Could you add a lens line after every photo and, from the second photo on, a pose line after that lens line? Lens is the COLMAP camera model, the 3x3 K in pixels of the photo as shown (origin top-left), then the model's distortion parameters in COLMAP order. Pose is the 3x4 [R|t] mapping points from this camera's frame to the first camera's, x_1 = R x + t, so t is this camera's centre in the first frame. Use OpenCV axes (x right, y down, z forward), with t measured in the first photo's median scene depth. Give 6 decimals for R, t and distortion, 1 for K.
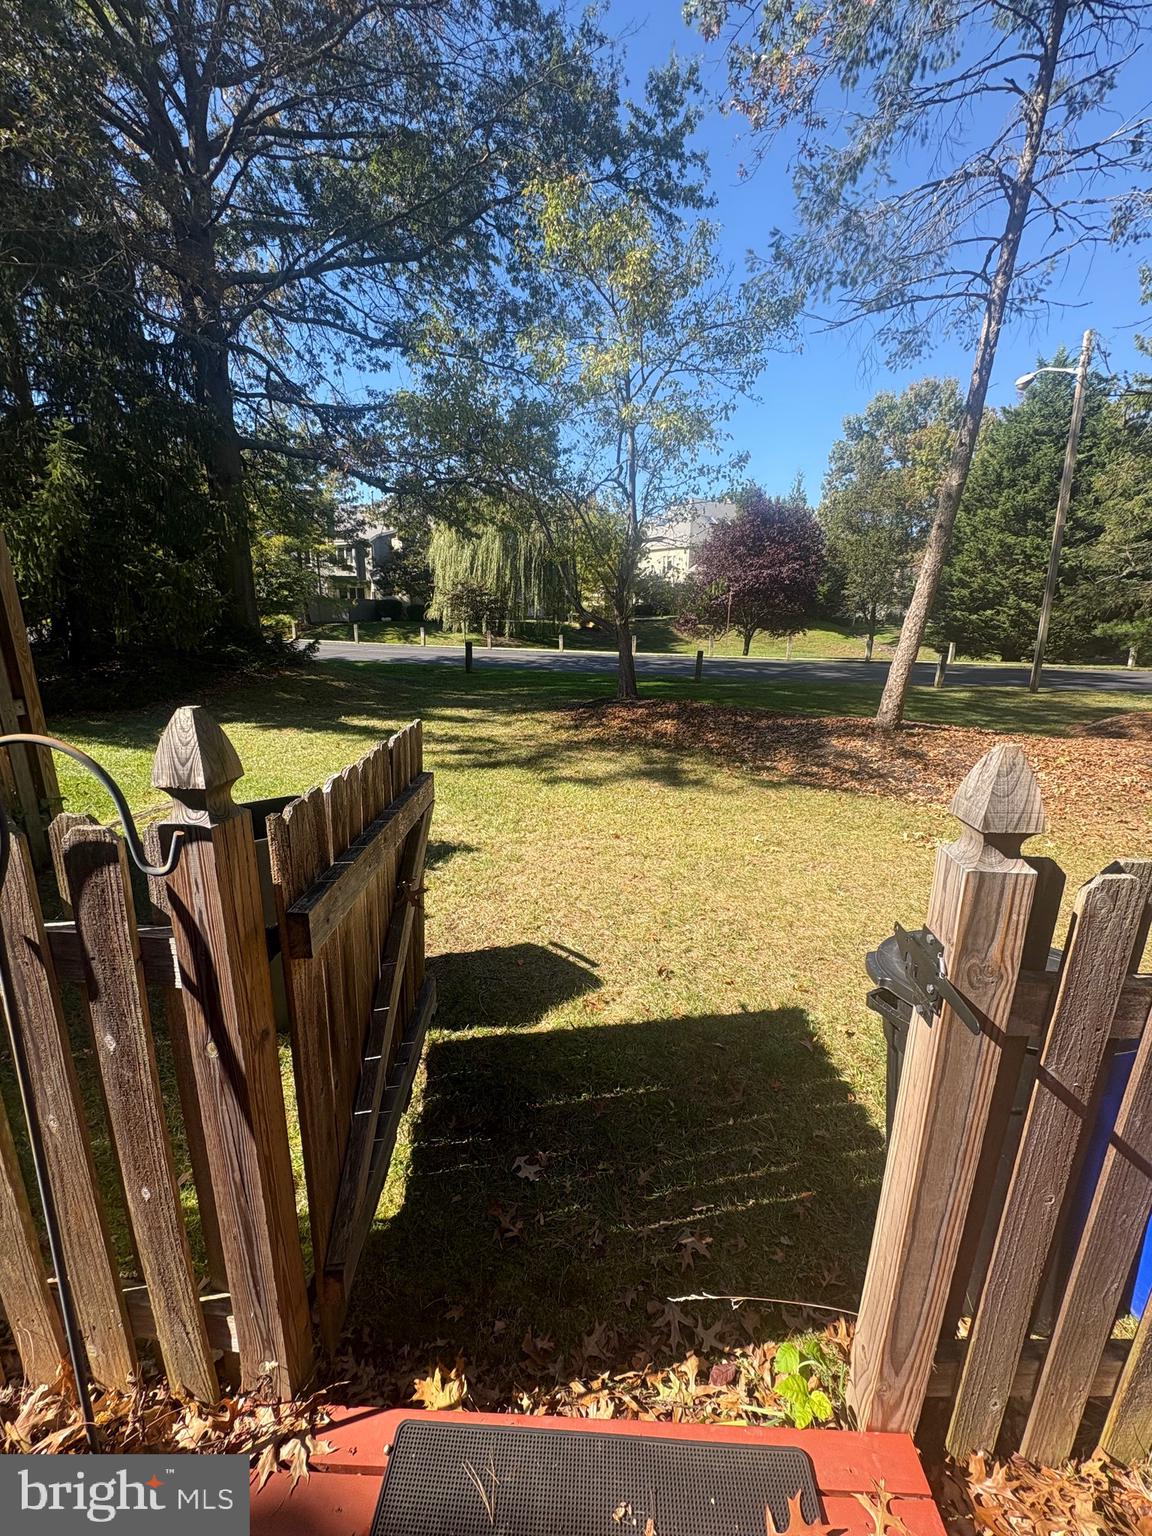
lens RADIAL K [[608.6, 0, 575.2], [0, 608.6, 766.8], [0, 0, 1]] dist [-0.001646, -0.000195]
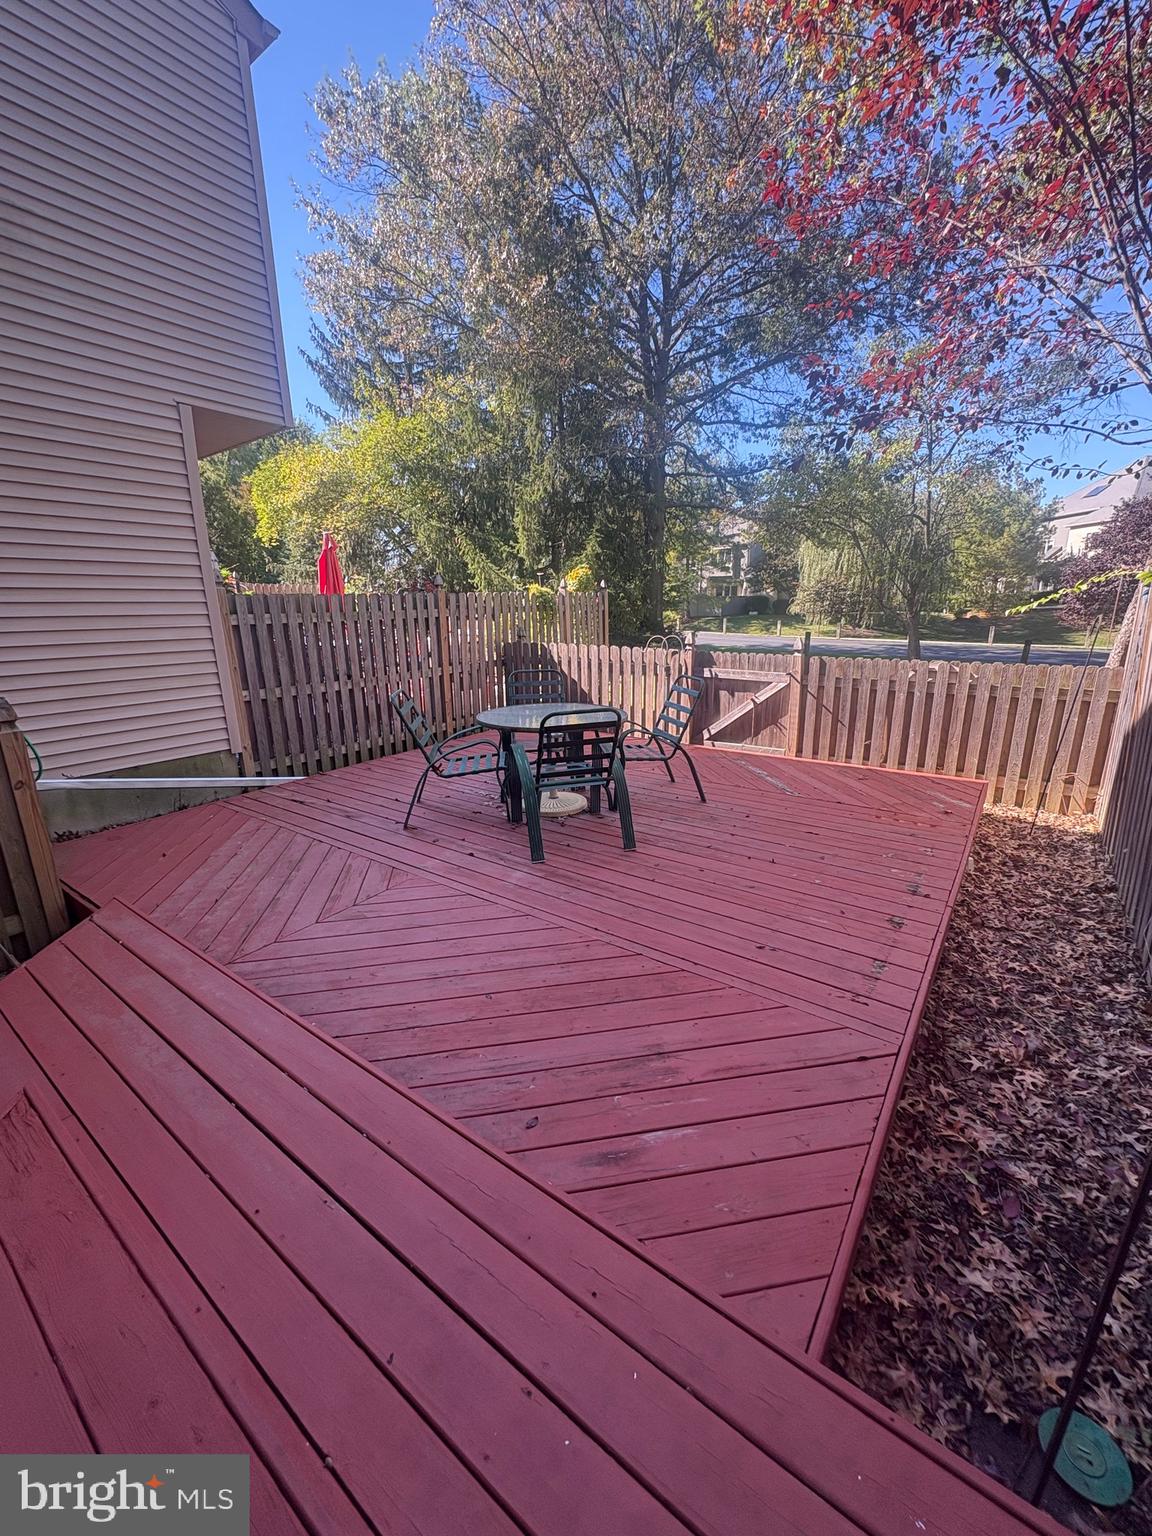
lens RADIAL K [[608.6, 0, 575.2], [0, 608.6, 766.8], [0, 0, 1]] dist [-0.001646, -0.000195]
pose [[0.837949, 0.116701, -0.533125, 0.070197], [-0.110660, 0.992910, 0.043417, 0.040699], [0.534412, 0.022615, 0.844922, -0.180433]]
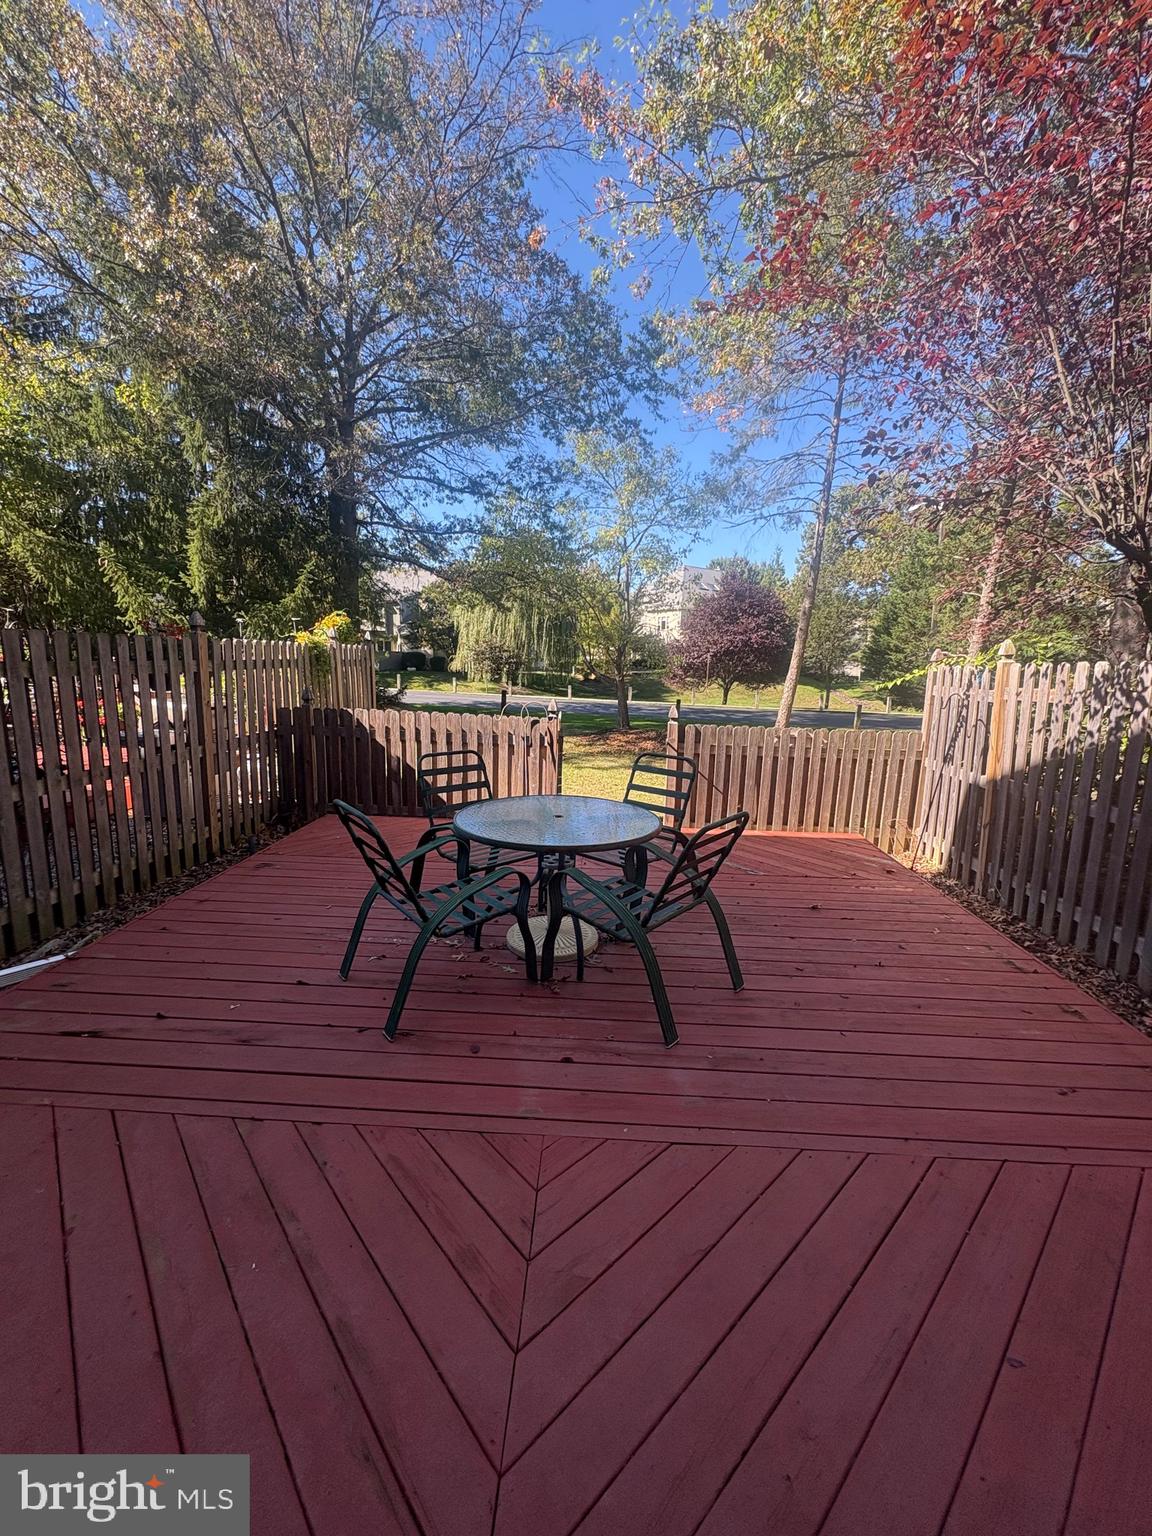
lens RADIAL K [[608.6, 0, 575.2], [0, 608.6, 766.8], [0, 0, 1]] dist [-0.001646, -0.000195]
pose [[0.999887, 0.014812, 0.002748, -0.012106], [-0.014547, 0.996737, -0.079396, 0.034743], [-0.003915, 0.079347, 0.996839, -0.167350]]
